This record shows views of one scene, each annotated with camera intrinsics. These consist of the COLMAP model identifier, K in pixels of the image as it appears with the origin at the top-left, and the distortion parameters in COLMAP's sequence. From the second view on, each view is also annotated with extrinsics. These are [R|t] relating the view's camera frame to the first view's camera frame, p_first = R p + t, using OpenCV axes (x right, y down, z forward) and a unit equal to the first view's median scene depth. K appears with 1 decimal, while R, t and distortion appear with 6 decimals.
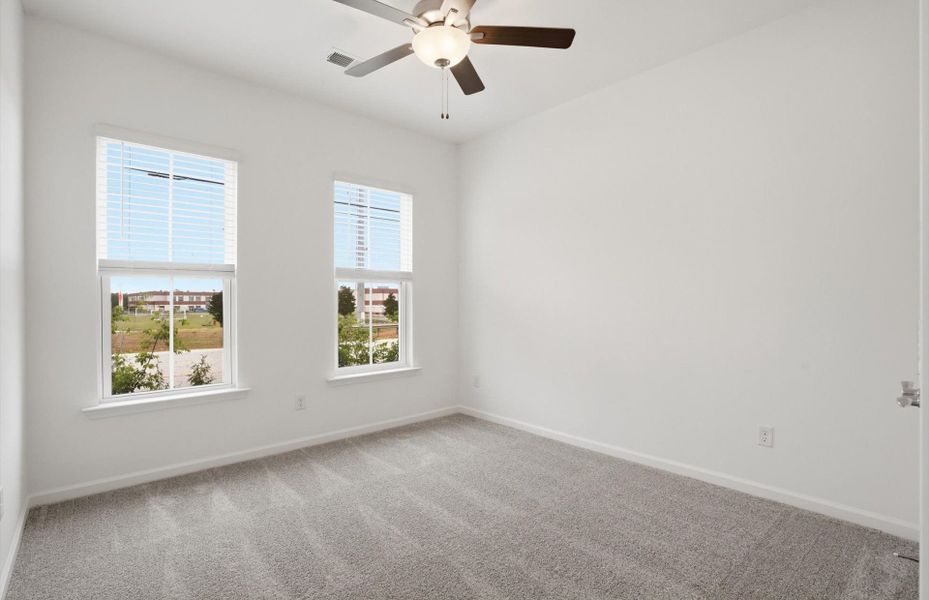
lens RADIAL K [[430.7, 0, 471.0], [0, 430.7, 298.9], [0, 0, 1]] dist [-0.000343, 0.000221]
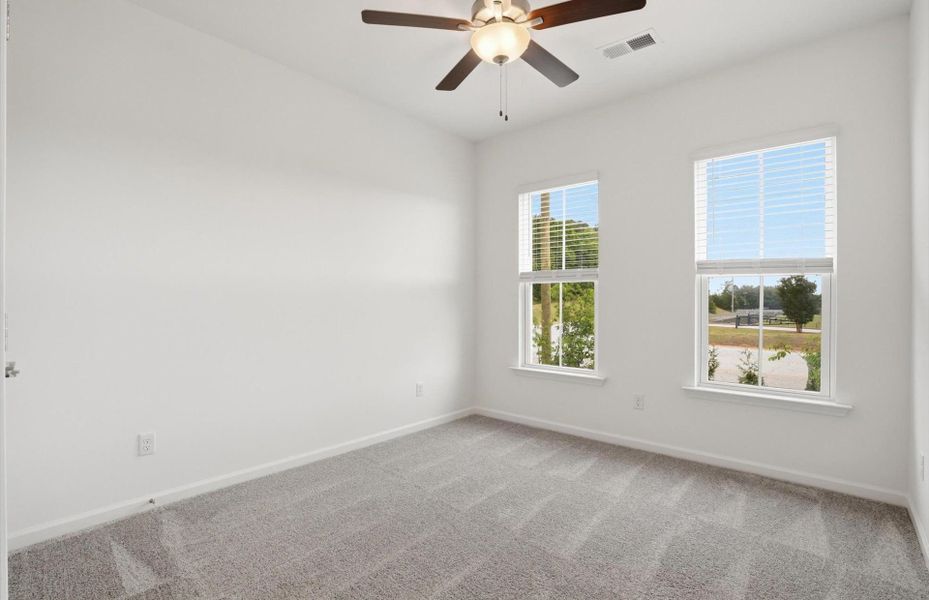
lens RADIAL K [[430.7, 0, 471.0], [0, 430.7, 298.9], [0, 0, 1]] dist [-0.000343, 0.000221]
pose [[0.199743, 0.004870, -0.979836, 0.235822], [-0.002530, 0.999987, 0.004454, -0.000319], [0.979845, 0.001589, 0.199753, 0.202232]]
